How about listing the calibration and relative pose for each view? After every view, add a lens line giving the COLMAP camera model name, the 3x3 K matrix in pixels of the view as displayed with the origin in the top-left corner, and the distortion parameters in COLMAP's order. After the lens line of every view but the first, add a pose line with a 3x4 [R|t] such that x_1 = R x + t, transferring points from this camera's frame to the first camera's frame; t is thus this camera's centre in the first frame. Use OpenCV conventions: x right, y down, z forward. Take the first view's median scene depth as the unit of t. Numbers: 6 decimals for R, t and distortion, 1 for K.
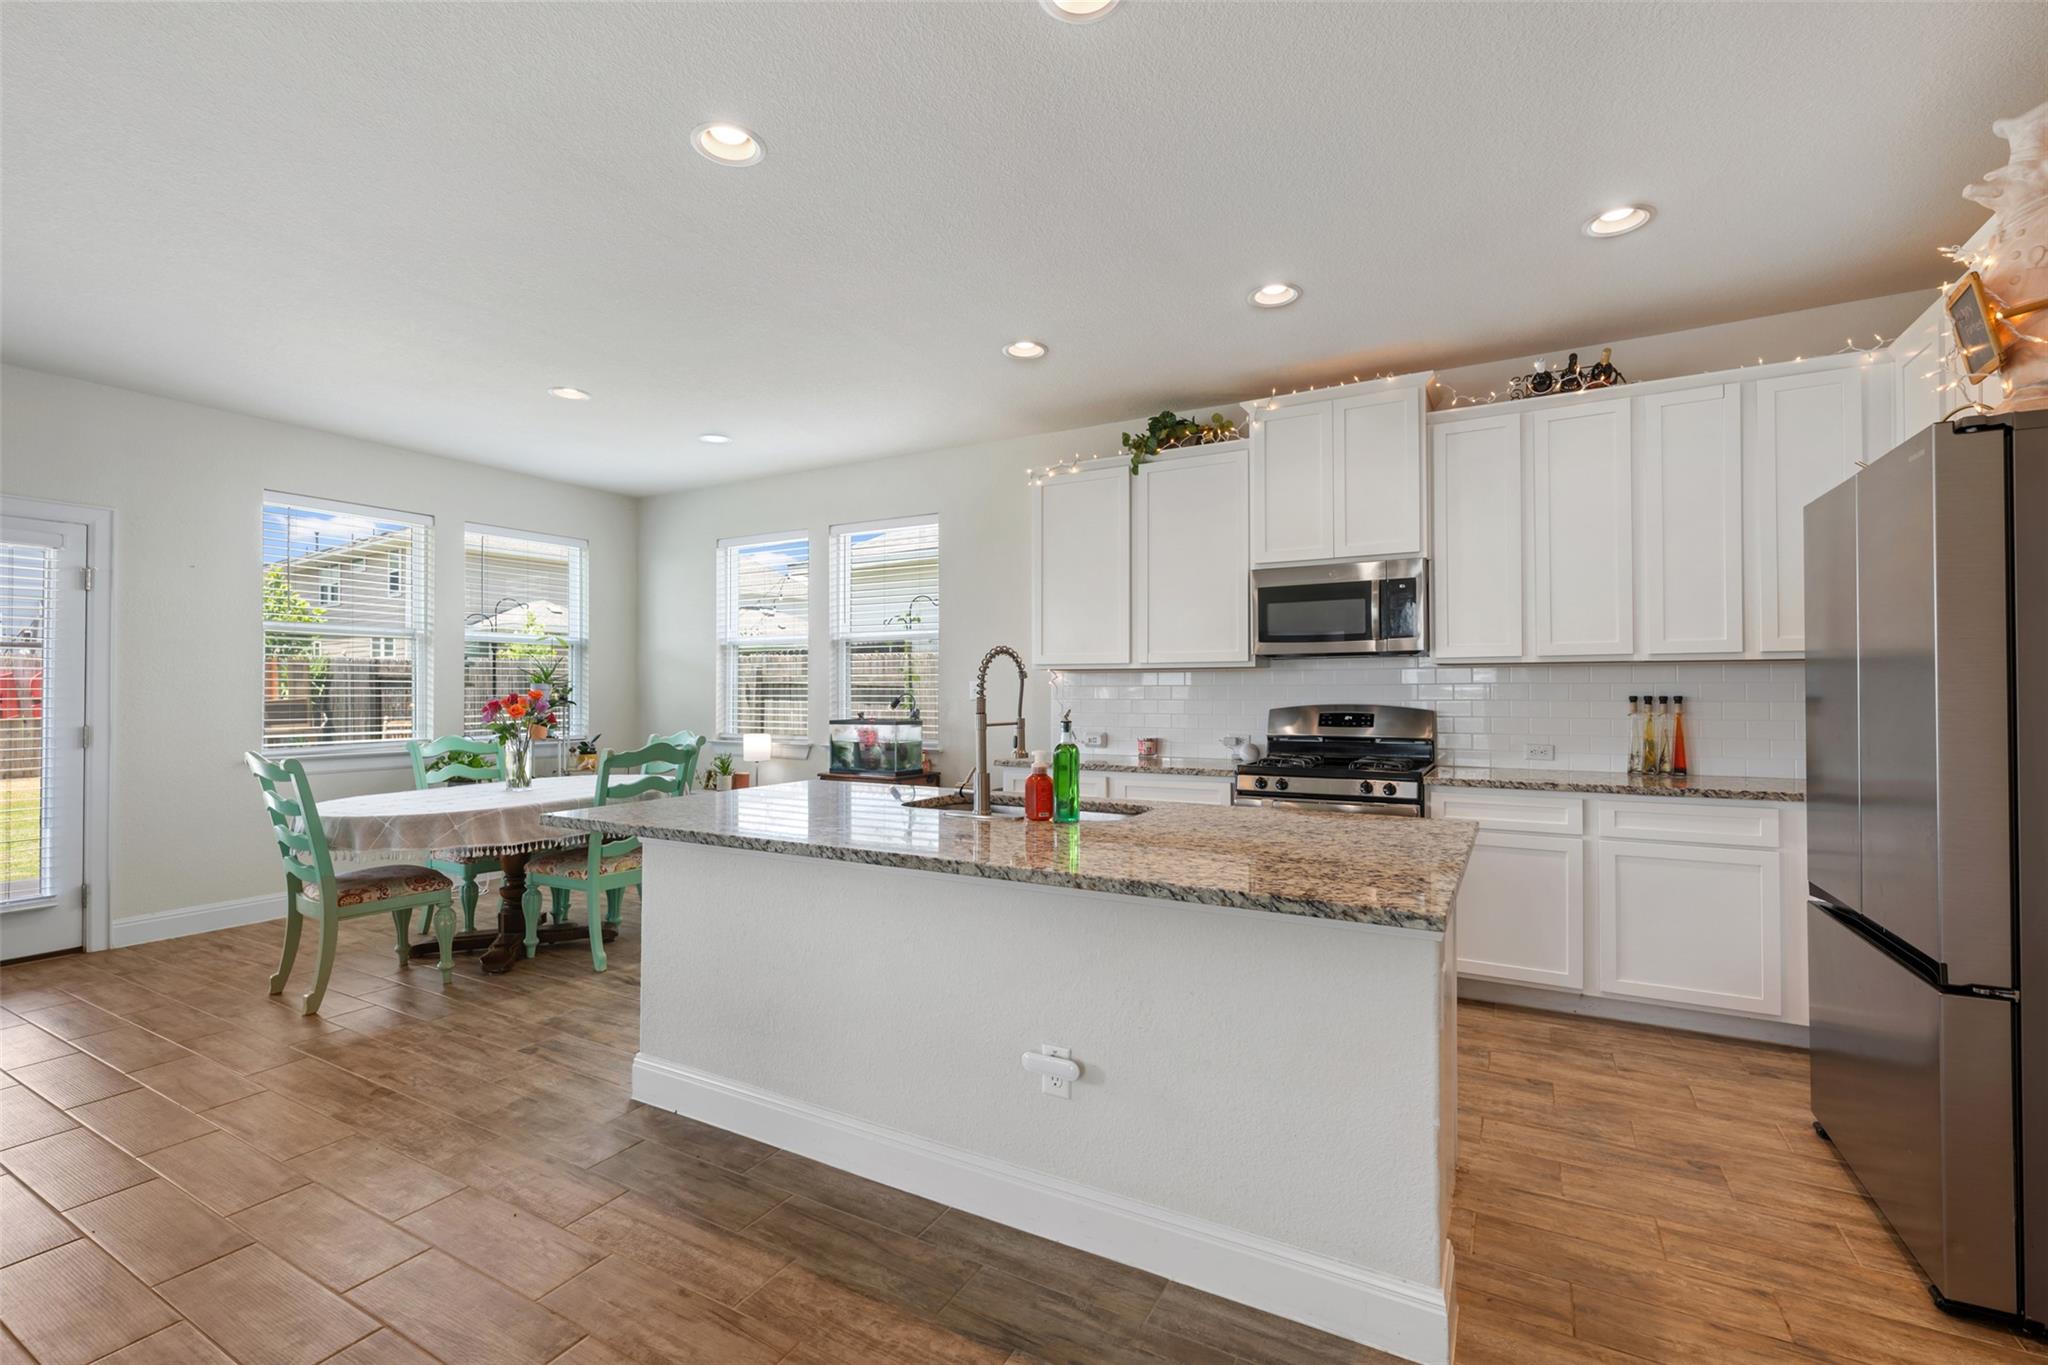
lens RADIAL K [[896.5, 0, 1024.0], [0, 896.5, 682.5], [0, 0, 1]] dist [-0.000491, -0.000097]
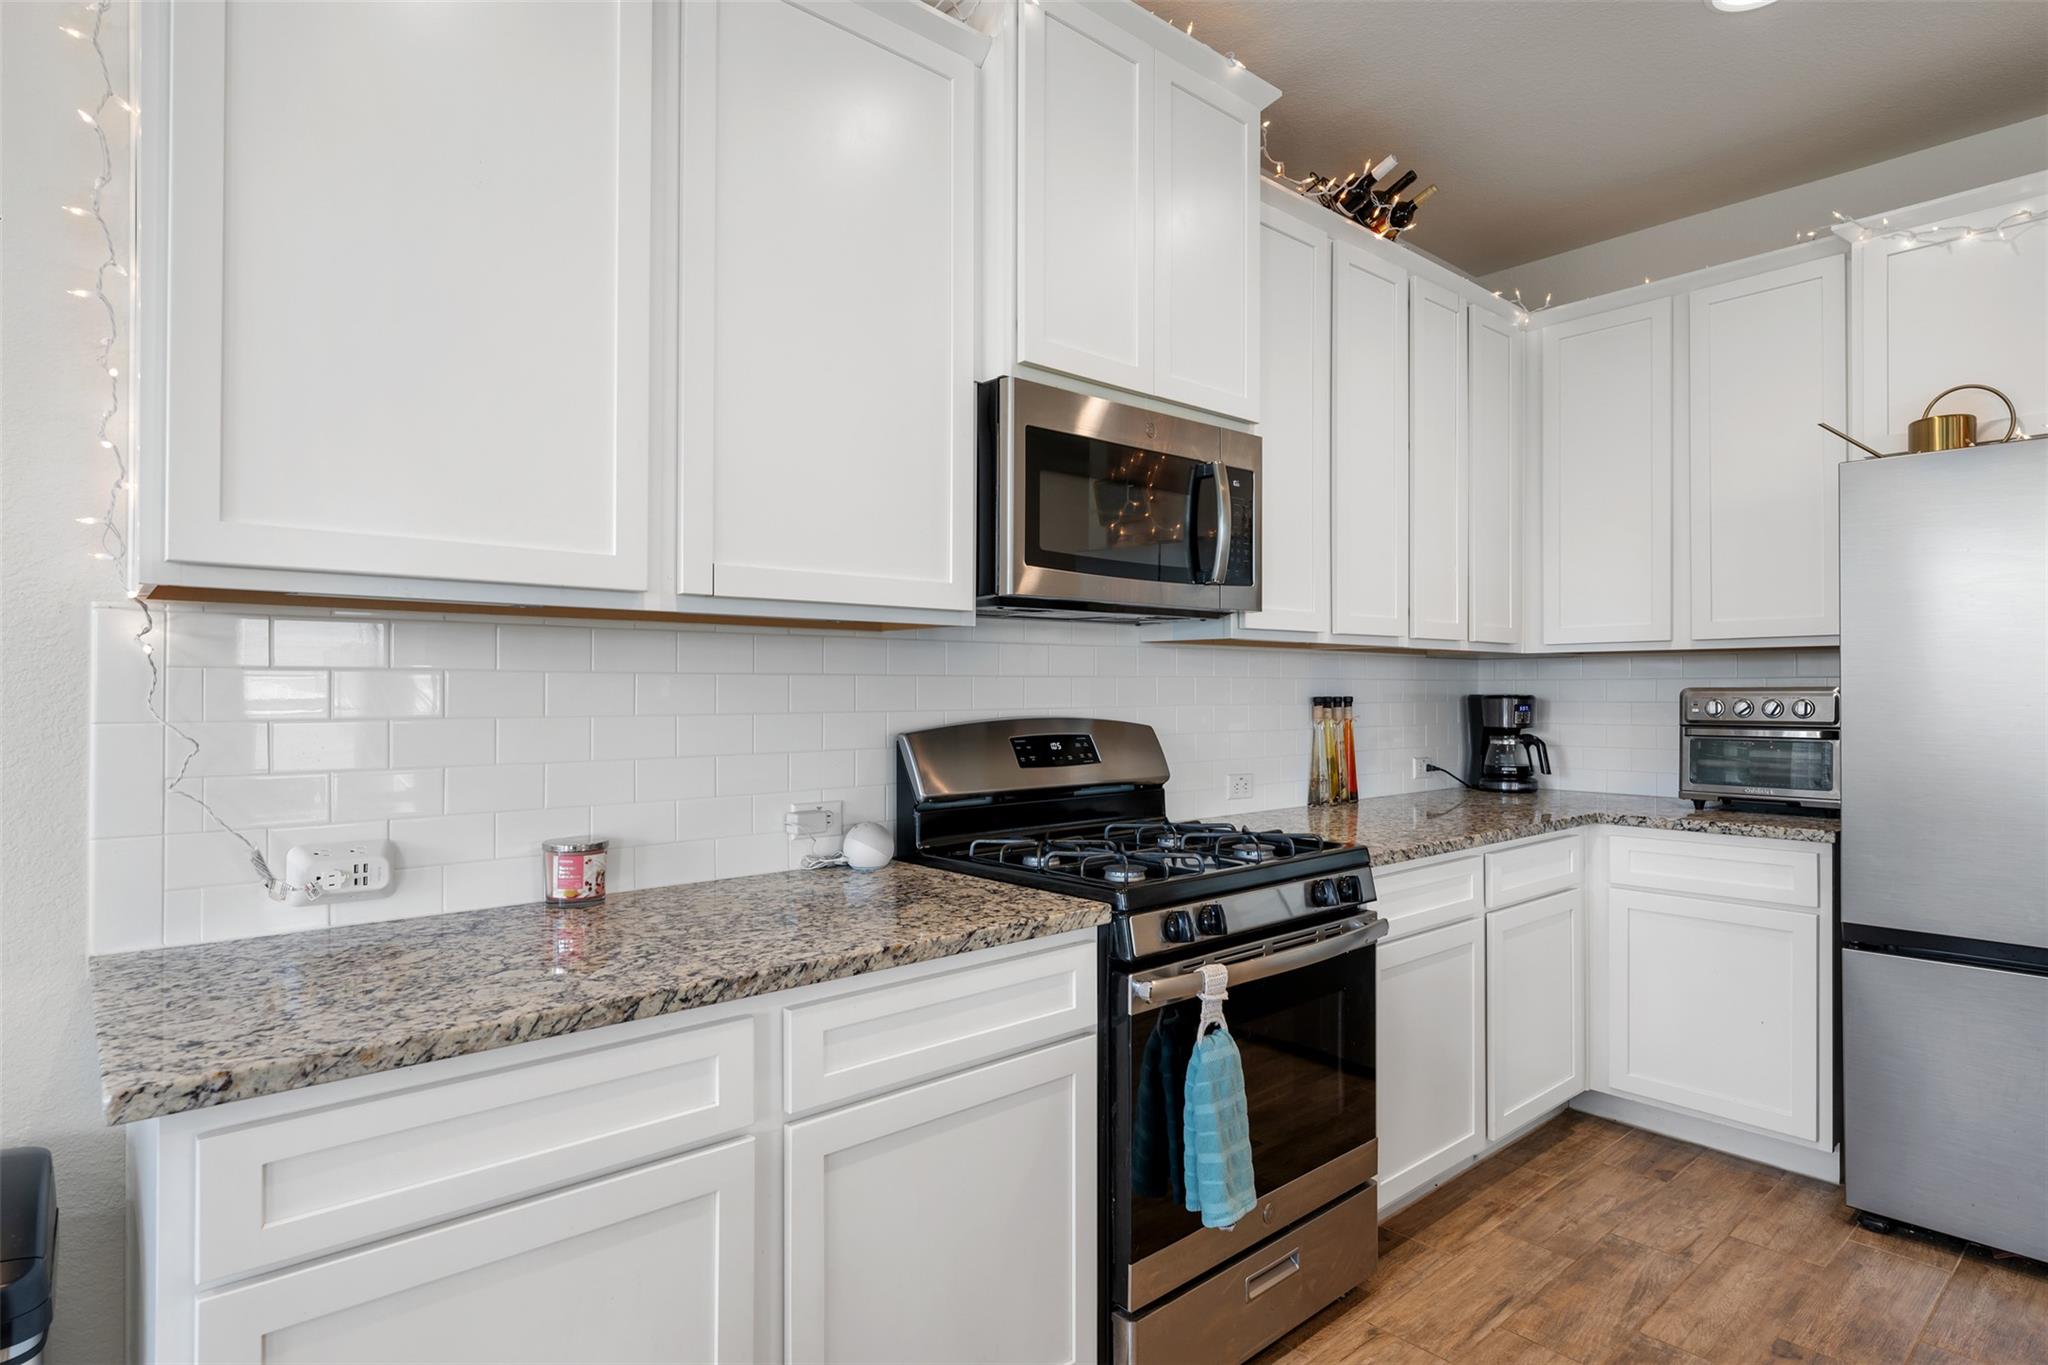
lens RADIAL K [[1086.8, 0, 1024.0], [0, 1086.8, 682.5], [0, 0, 1]] dist [-0.001678, 0.001322]
pose [[0.337619, 0.004478, 0.941272, -0.207488], [-0.010292, 0.999946, -0.001066, 0.007233], [-0.941227, -0.009328, 0.337647, 0.930380]]
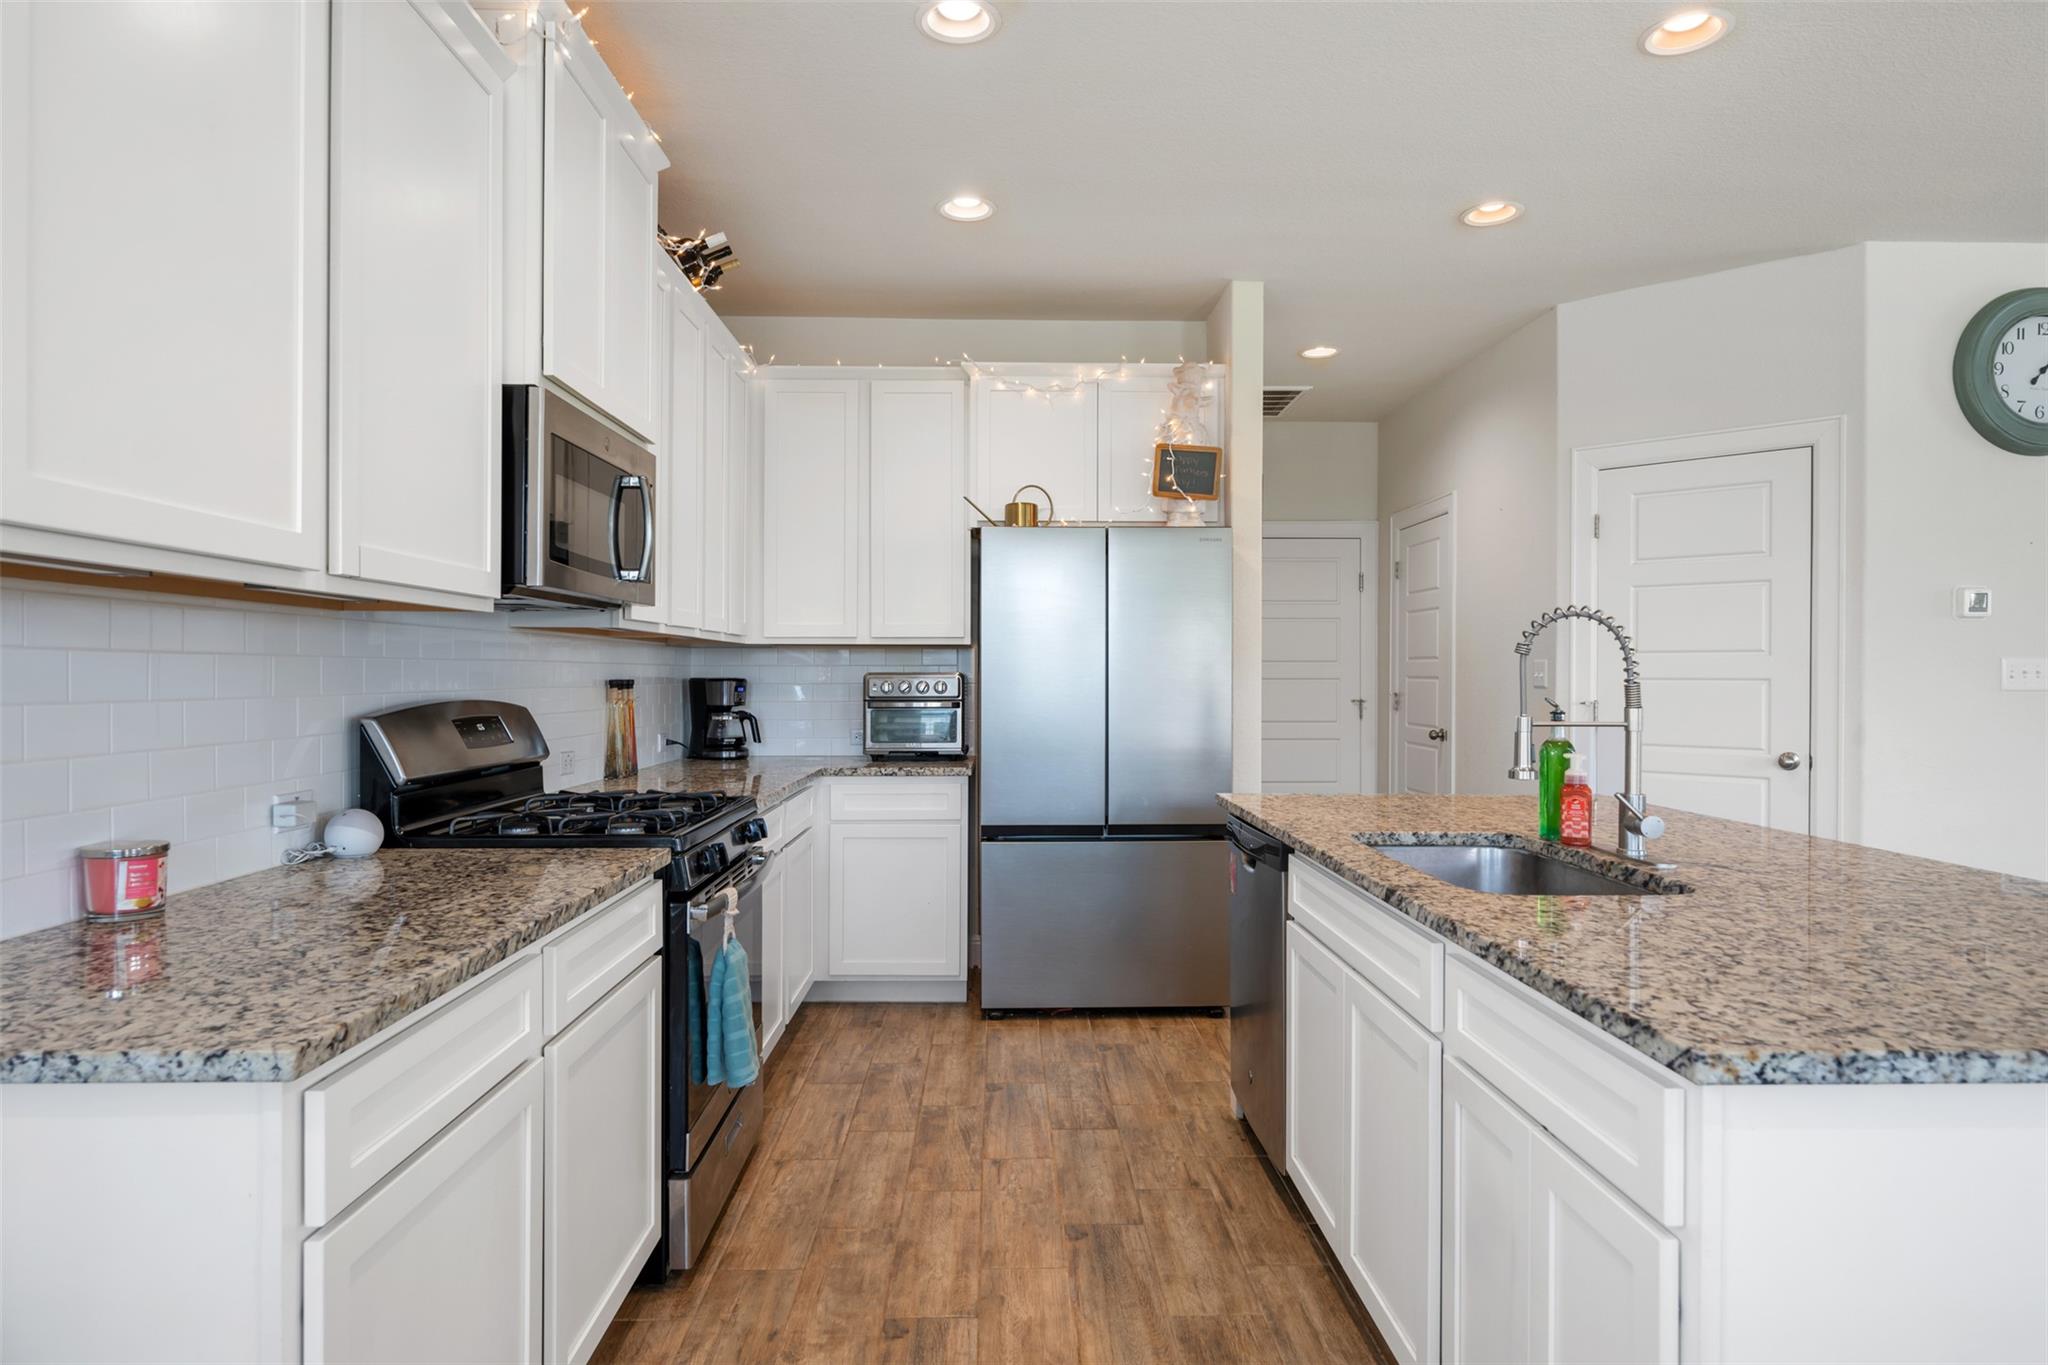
lens RADIAL K [[1157.2, 0, 1024.0], [0, 1157.2, 682.5], [0, 0, 1]] dist [-0.005505, -0.000045]
pose [[-0.502201, -0.007908, 0.864715, -0.373896], [-0.012392, 0.999921, 0.001947, 0.011191], [-0.864662, -0.009738, -0.502259, 1.197685]]
